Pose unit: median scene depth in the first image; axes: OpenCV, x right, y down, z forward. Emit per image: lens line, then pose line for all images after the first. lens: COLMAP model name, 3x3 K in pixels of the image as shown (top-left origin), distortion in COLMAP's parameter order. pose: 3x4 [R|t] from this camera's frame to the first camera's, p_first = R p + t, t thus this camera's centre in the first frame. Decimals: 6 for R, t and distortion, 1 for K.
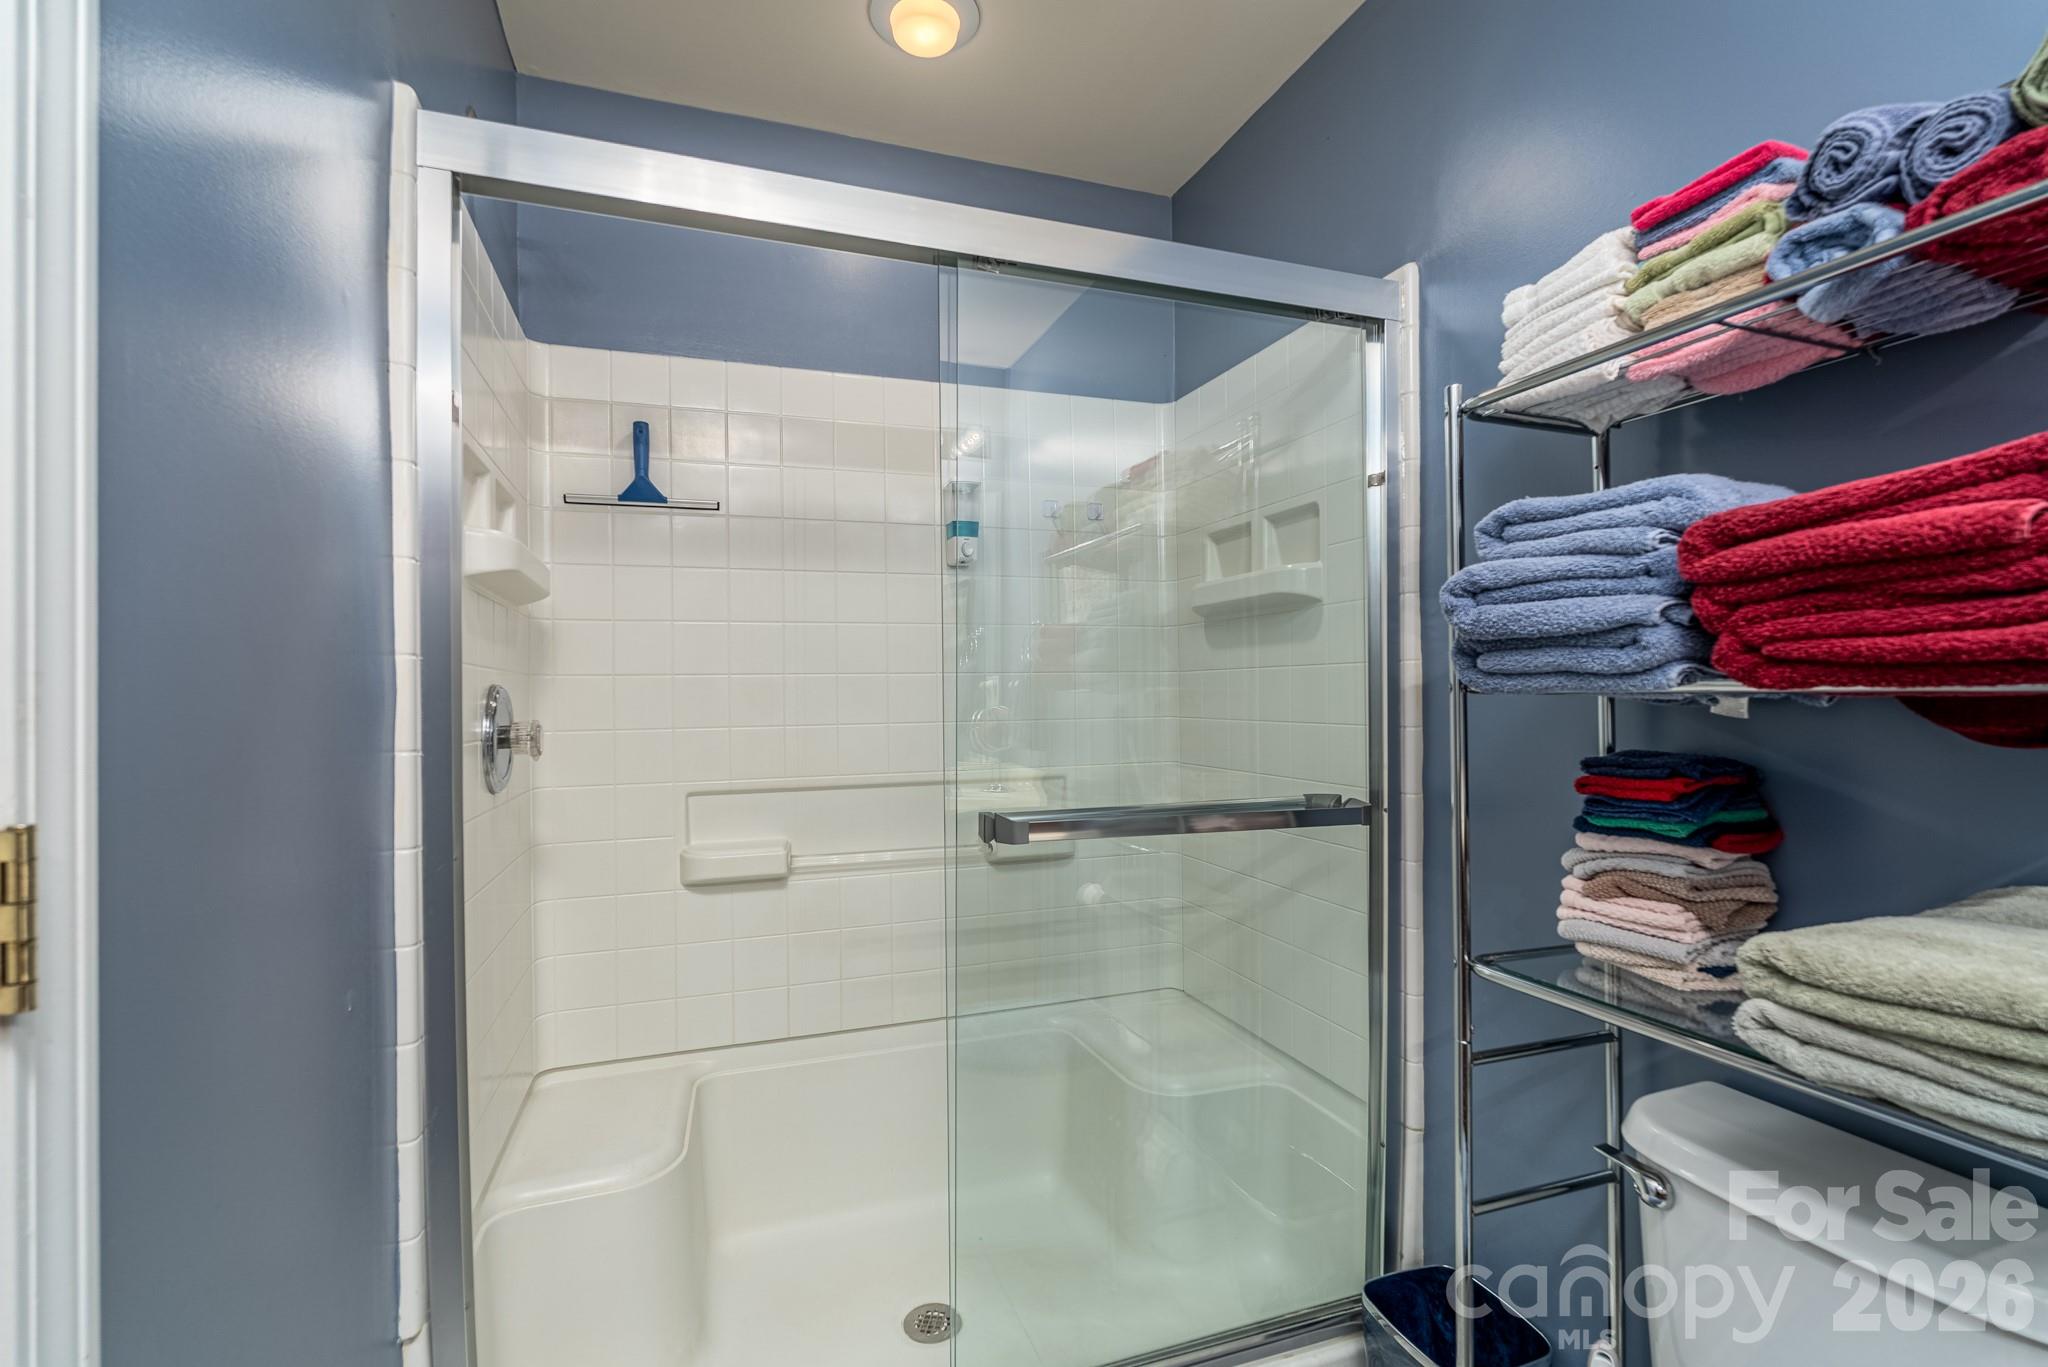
lens RADIAL K [[925.5, 0, 1022.3], [0, 925.5, 692.3], [0, 0, 1]] dist [-0.000504, 0.000156]
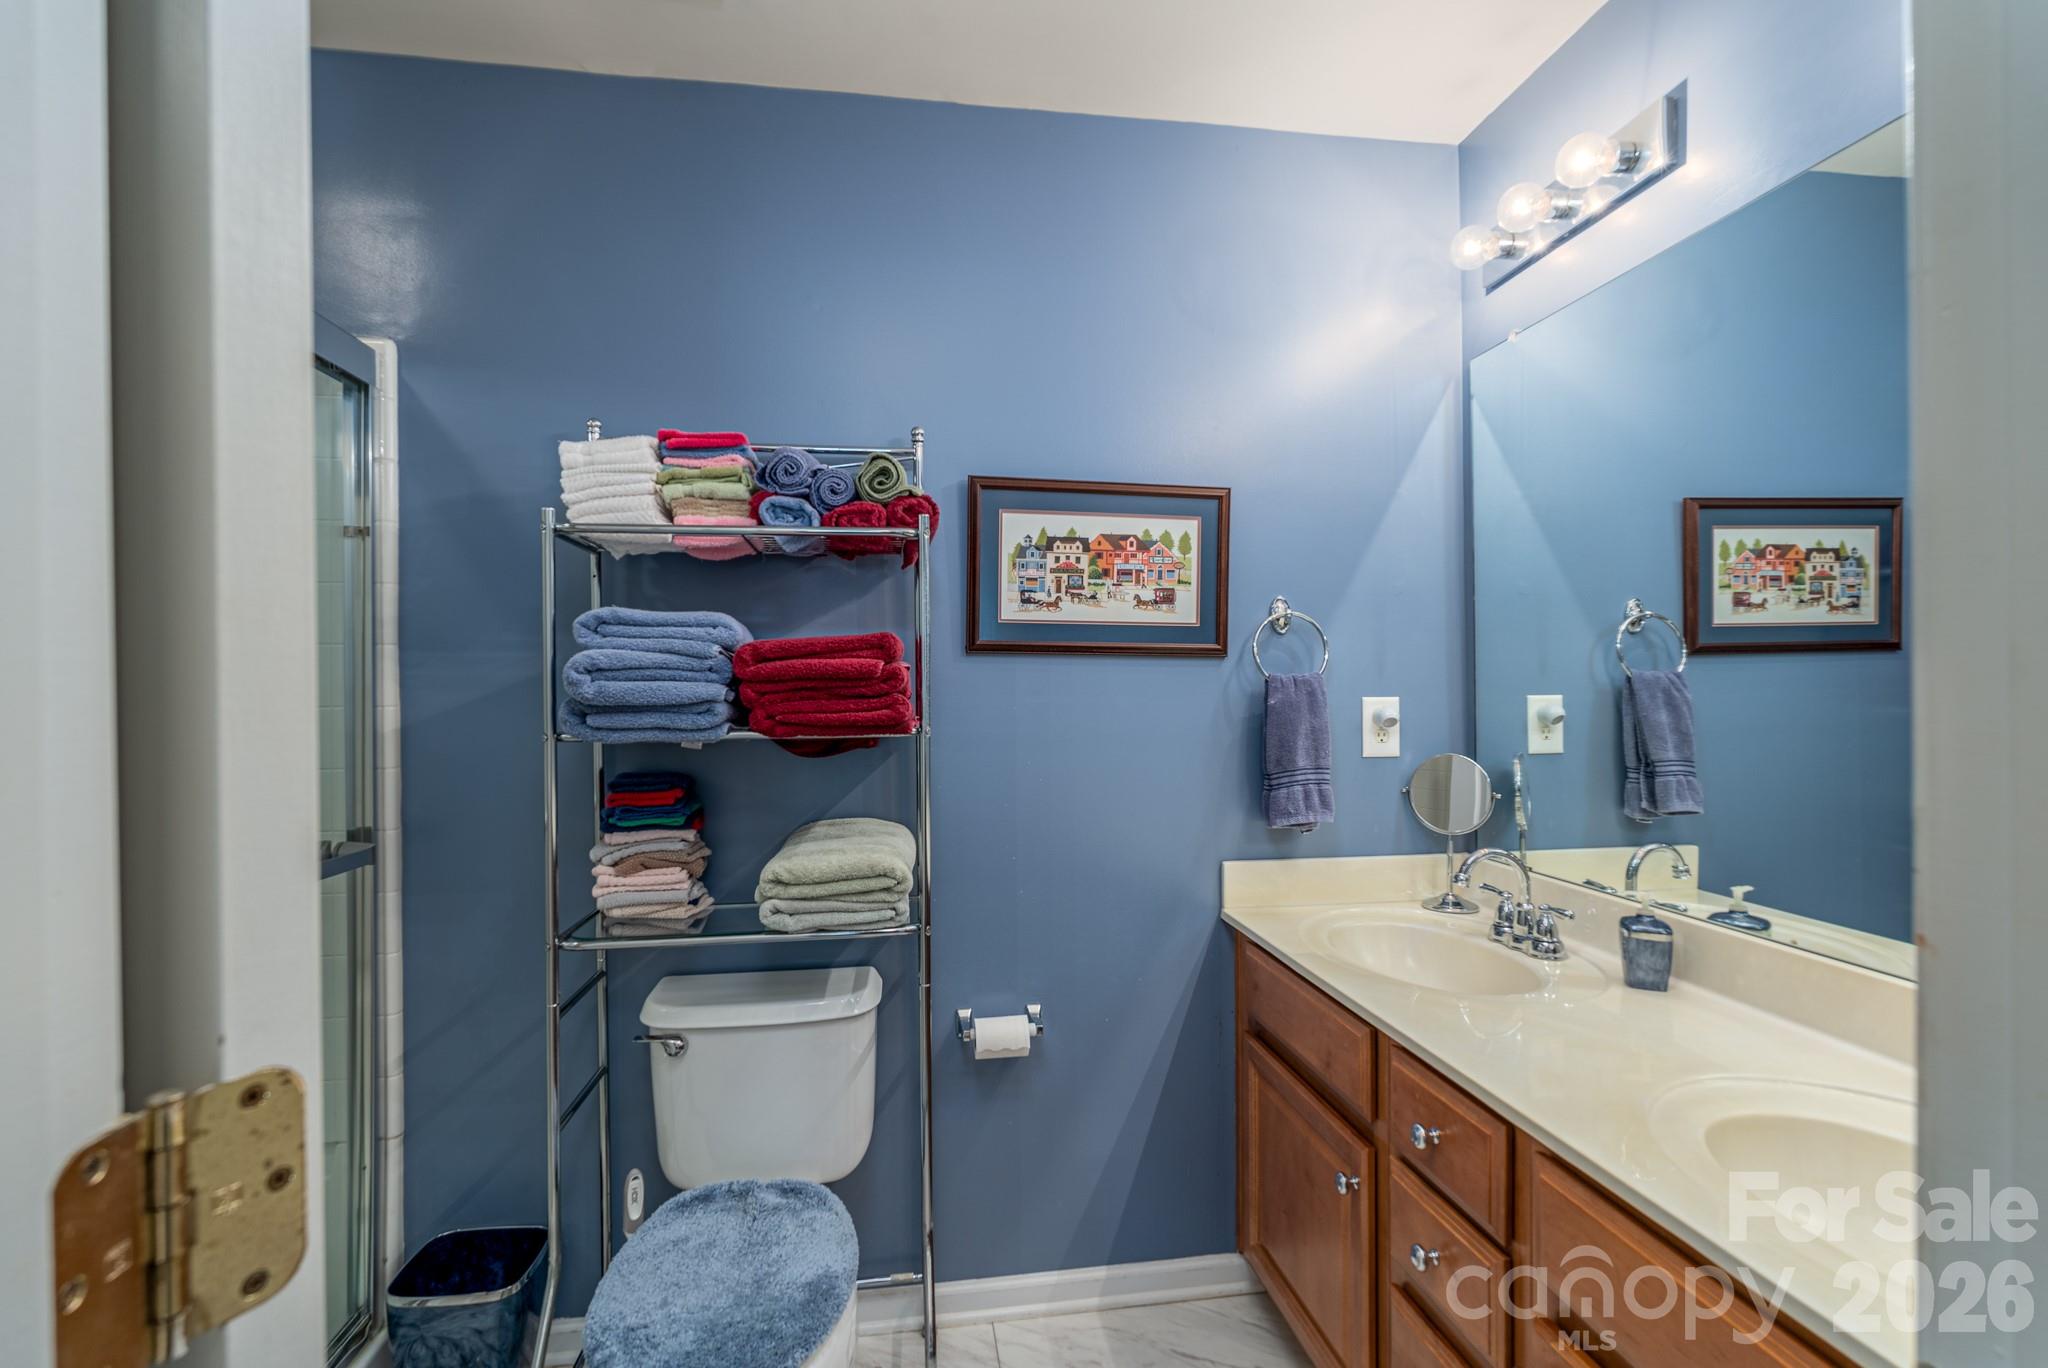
lens RADIAL K [[925.5, 0, 1021.6], [0, 925.5, 685.4], [0, 0, 1]] dist [-0.000504, 0.000156]
pose [[0.195232, 0.002921, 0.980753, -0.823110], [0.003647, 0.999986, -0.003704, -0.086024], [-0.980750, 0.004300, 0.195219, 0.099180]]
